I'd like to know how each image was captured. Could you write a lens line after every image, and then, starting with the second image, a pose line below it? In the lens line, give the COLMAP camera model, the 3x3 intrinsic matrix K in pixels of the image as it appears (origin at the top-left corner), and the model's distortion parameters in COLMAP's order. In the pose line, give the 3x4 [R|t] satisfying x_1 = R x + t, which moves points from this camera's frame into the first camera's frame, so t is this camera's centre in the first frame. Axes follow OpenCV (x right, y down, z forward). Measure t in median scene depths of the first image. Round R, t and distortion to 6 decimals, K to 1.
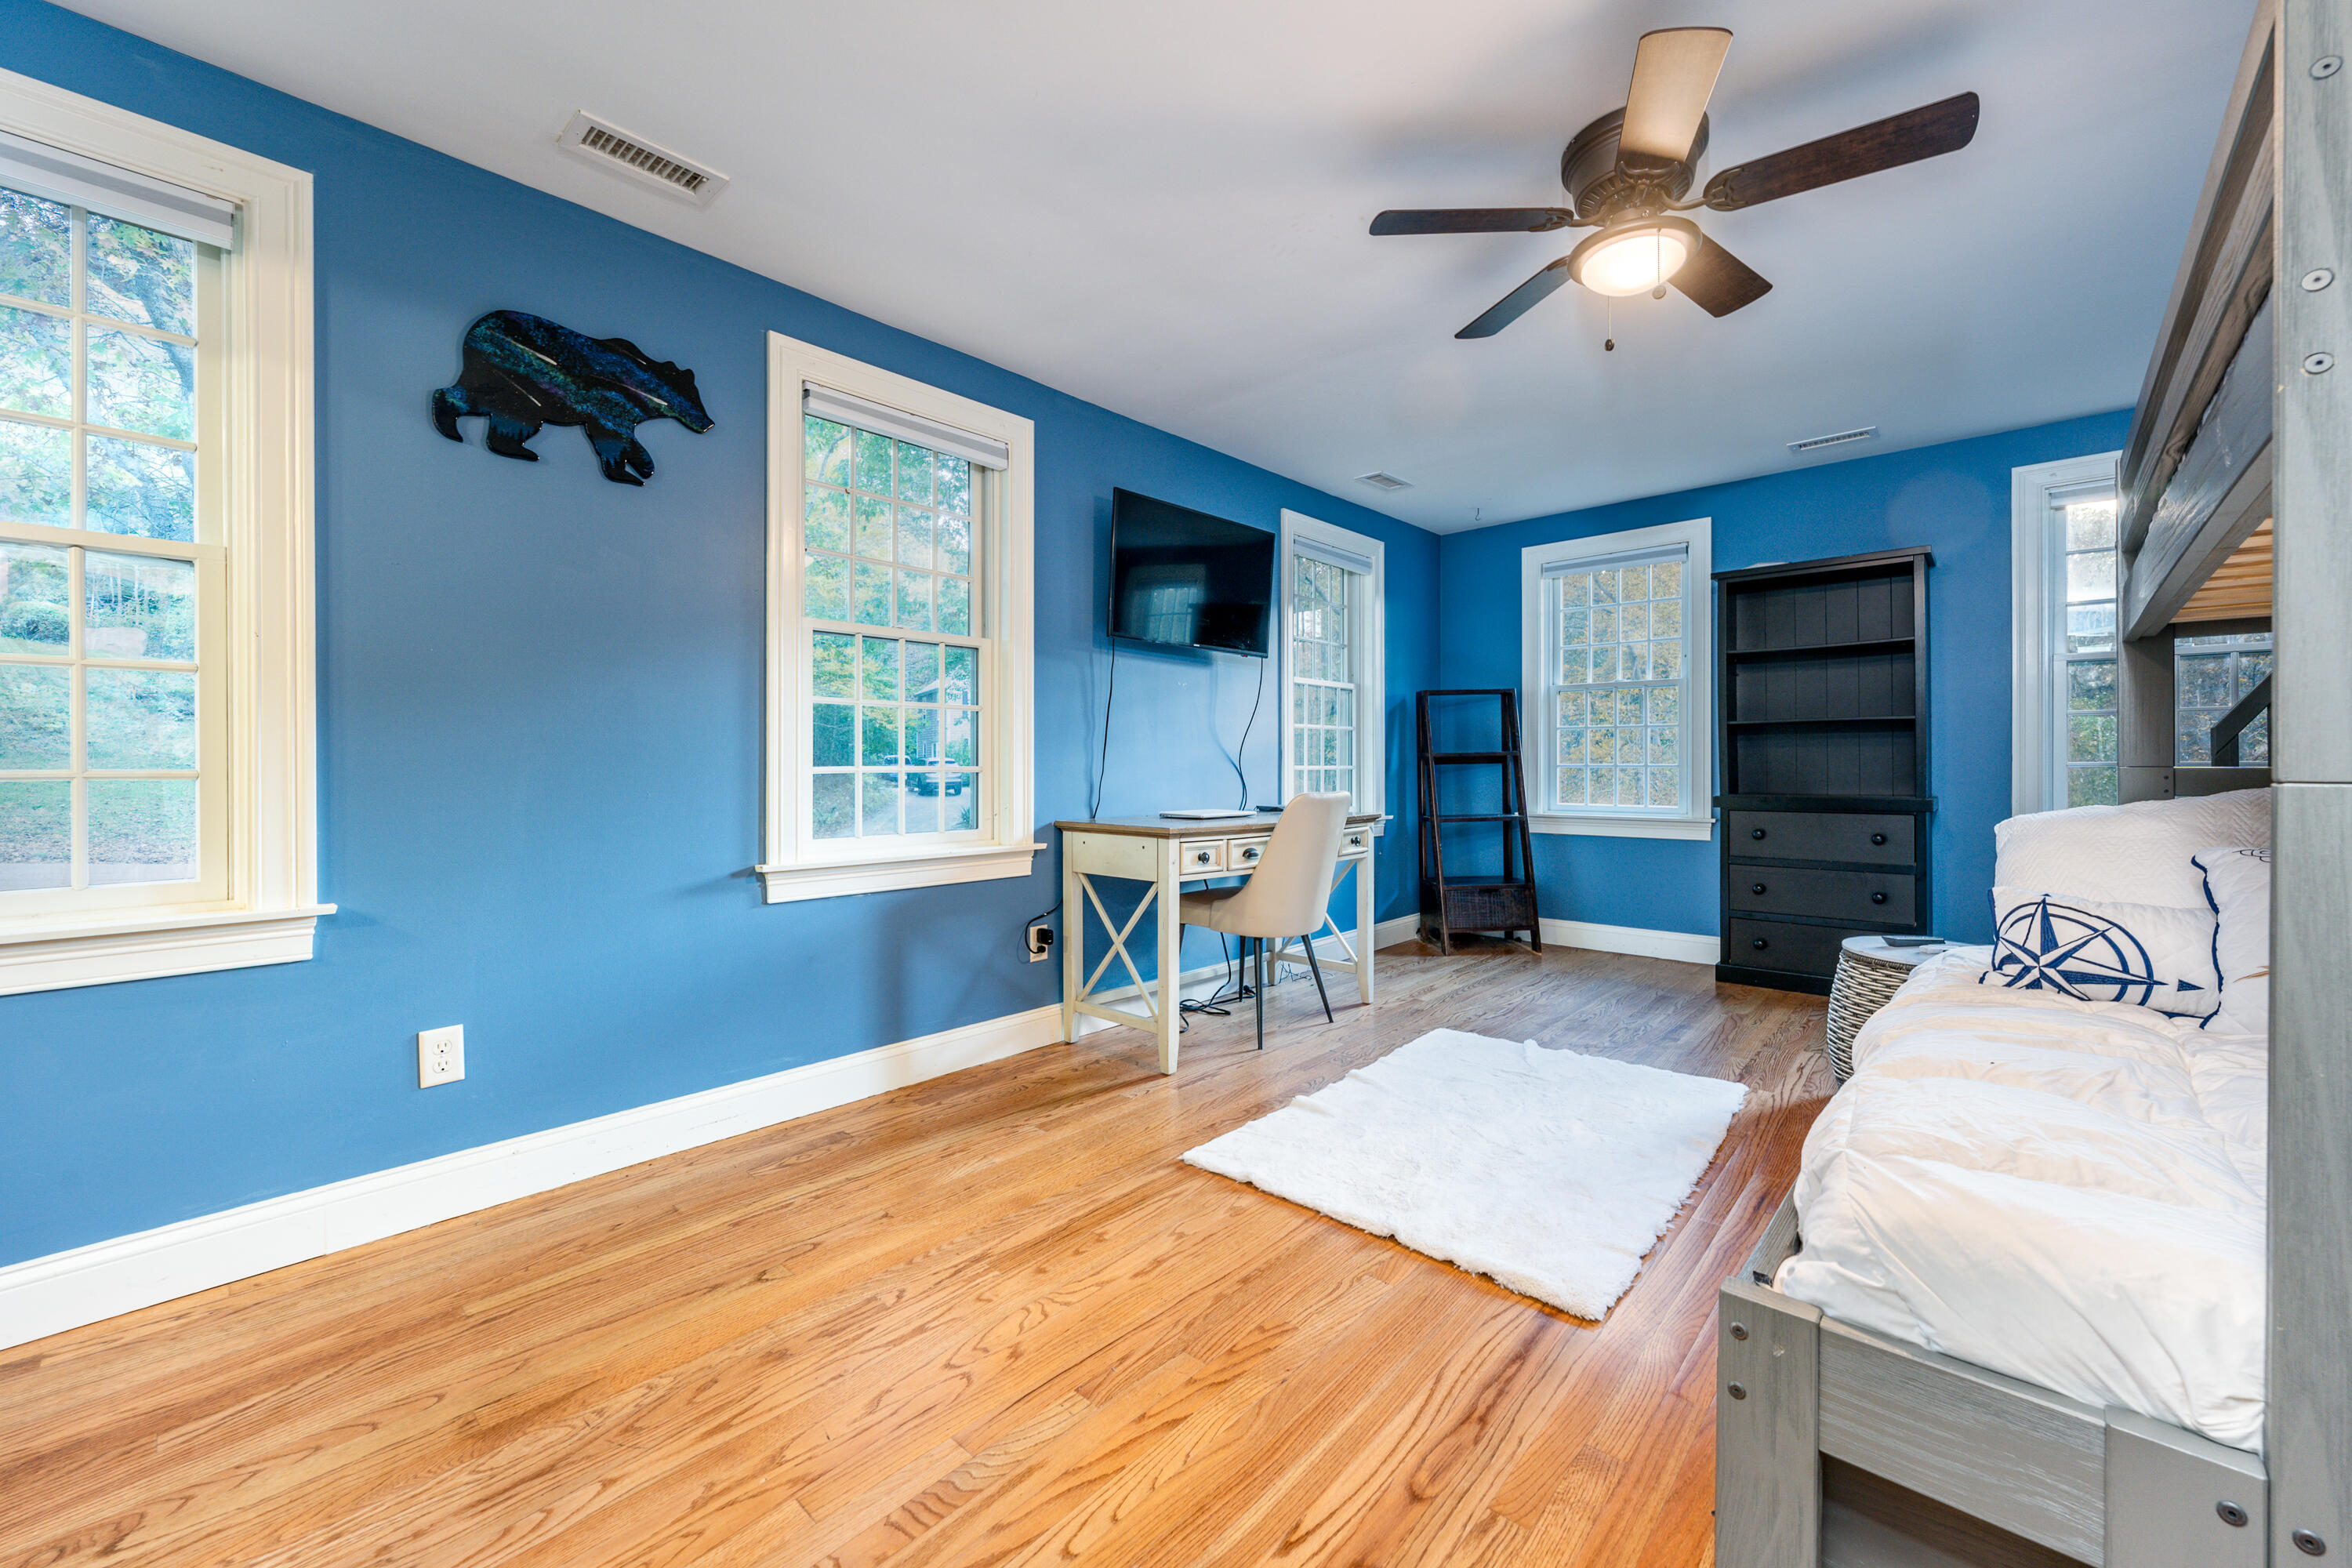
lens RADIAL K [[907.9, 0, 1181.7], [0, 907.9, 767.1], [0, 0, 1]] dist [-0.002812, -0.000253]
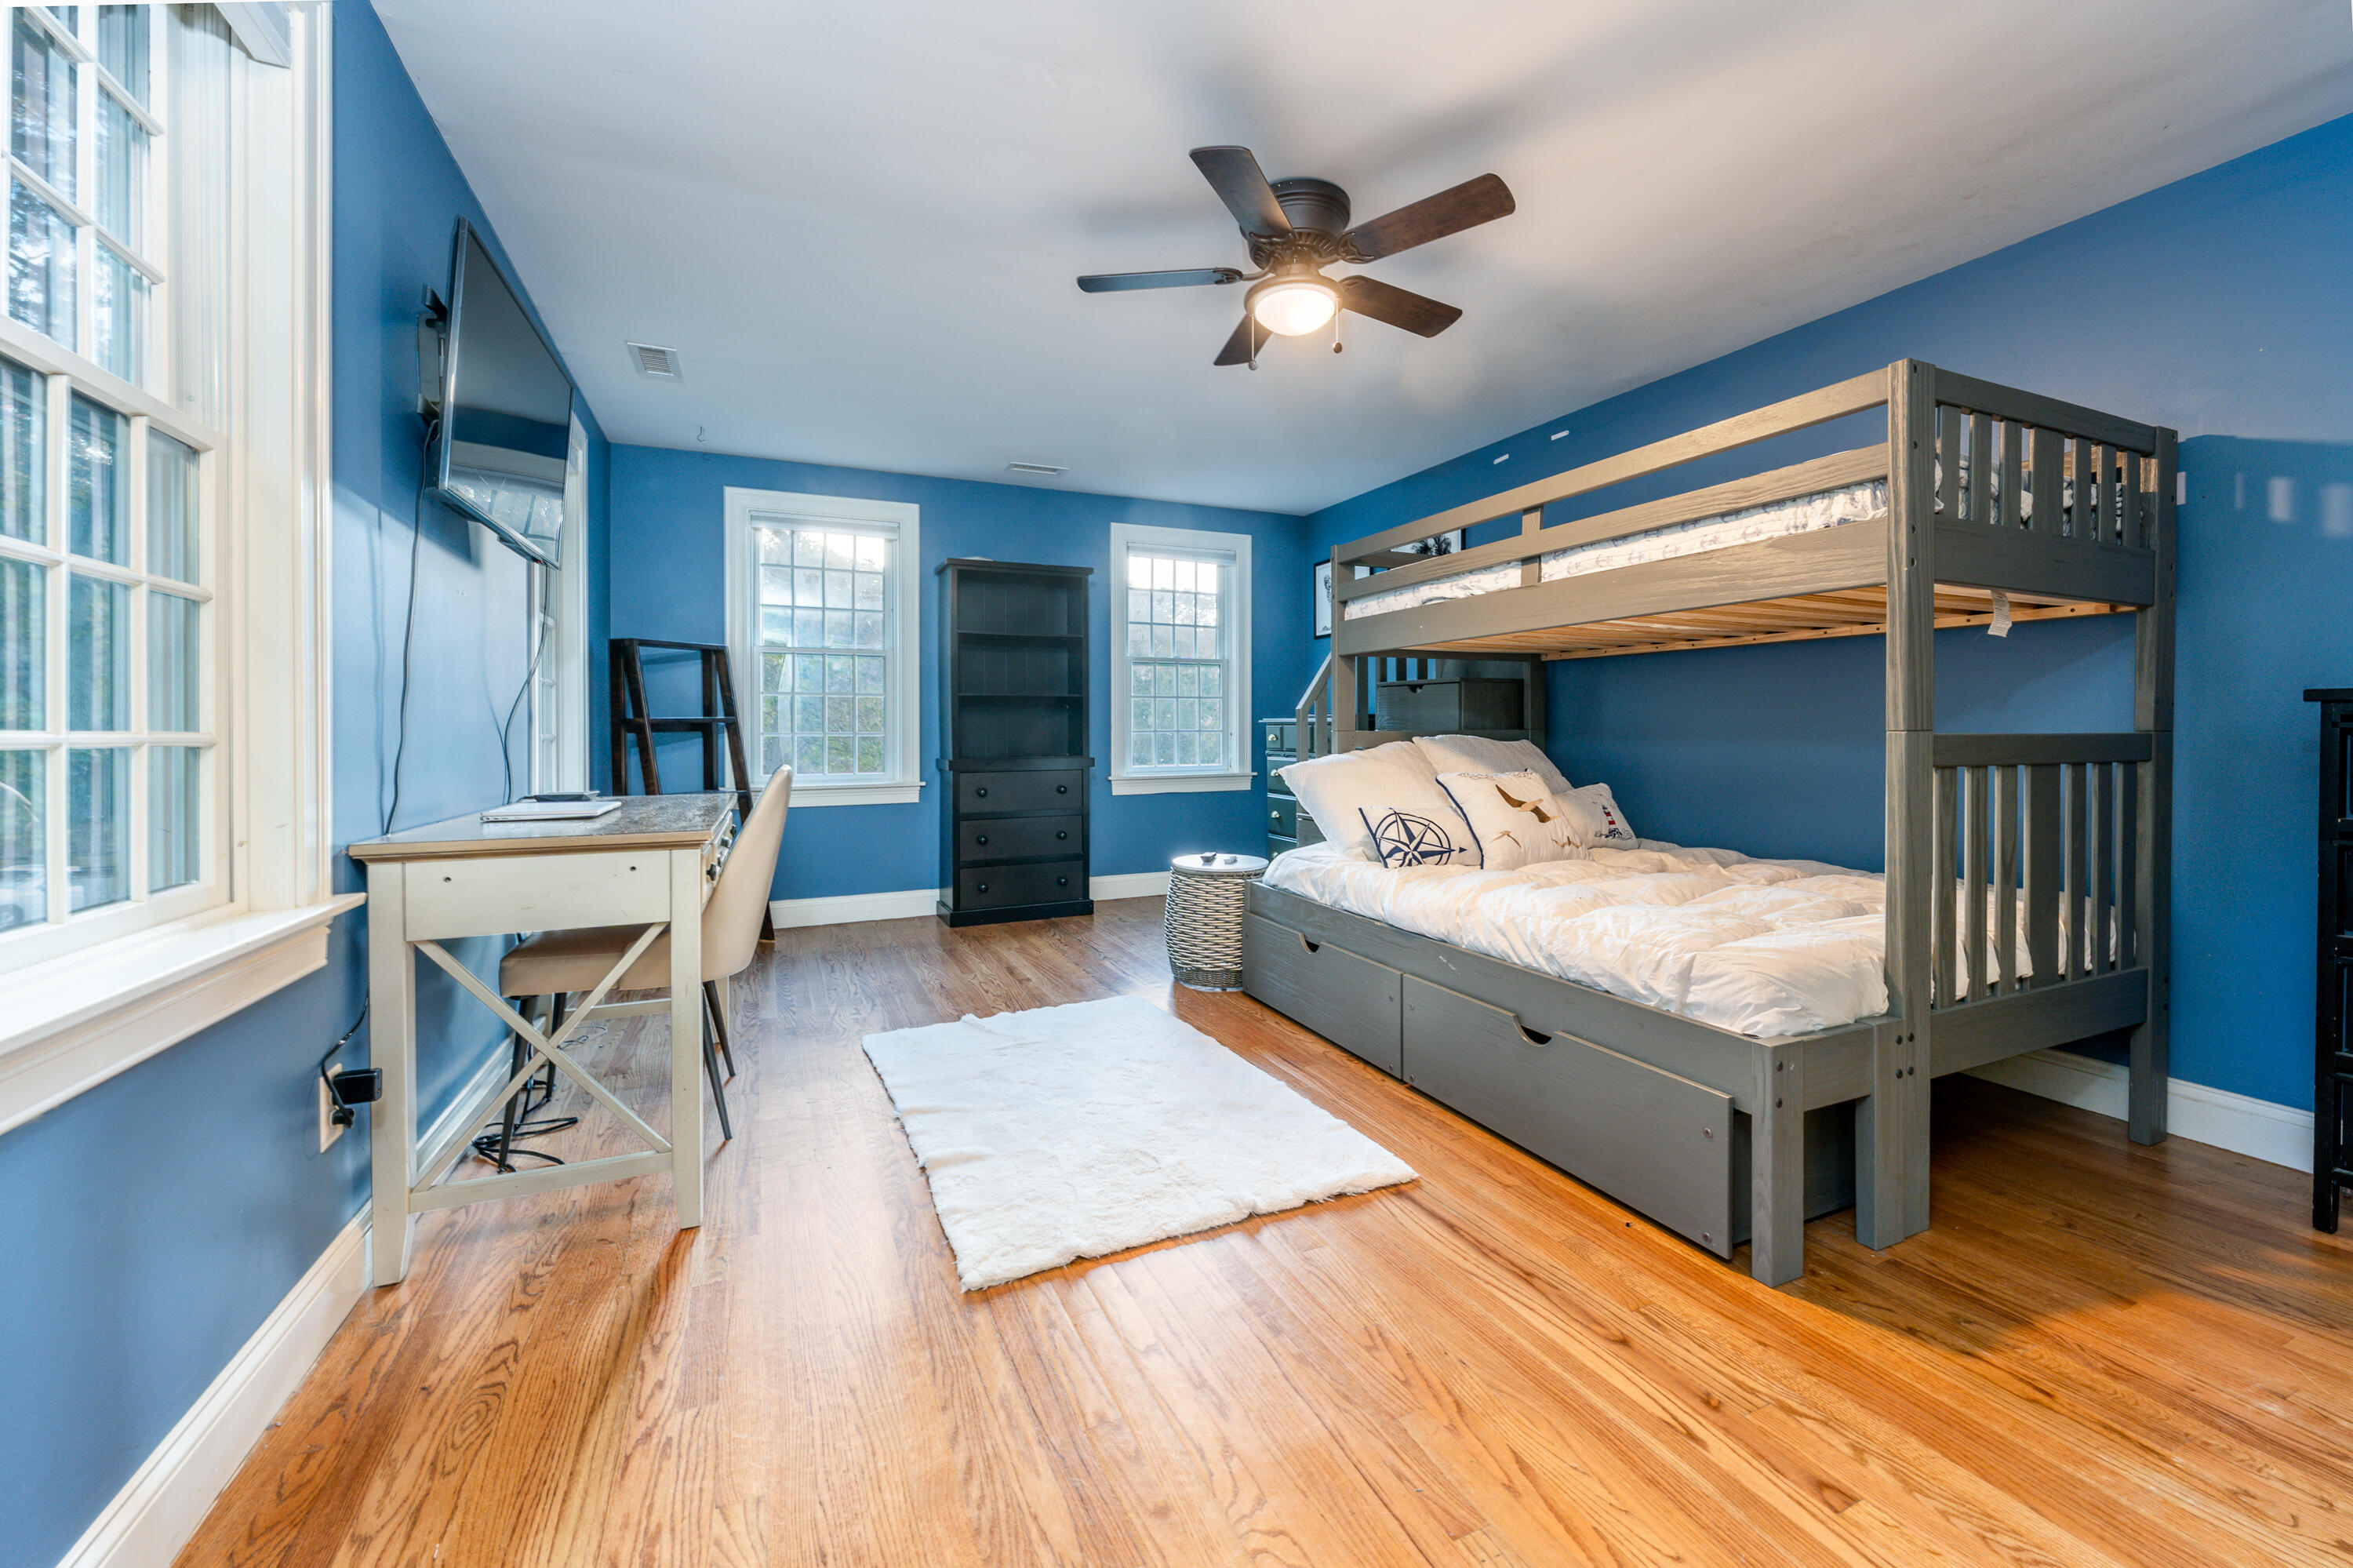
lens RADIAL K [[908.3, 0, 1161.0], [0, 908.3, 737.1], [0, 0, 1]] dist [-0.002812, -0.000253]
pose [[0.408686, -0.006339, 0.912653, -0.672173], [0.006997, 0.999968, 0.003812, 0.003099], [-0.912648, 0.004828, 0.408718, 0.669781]]
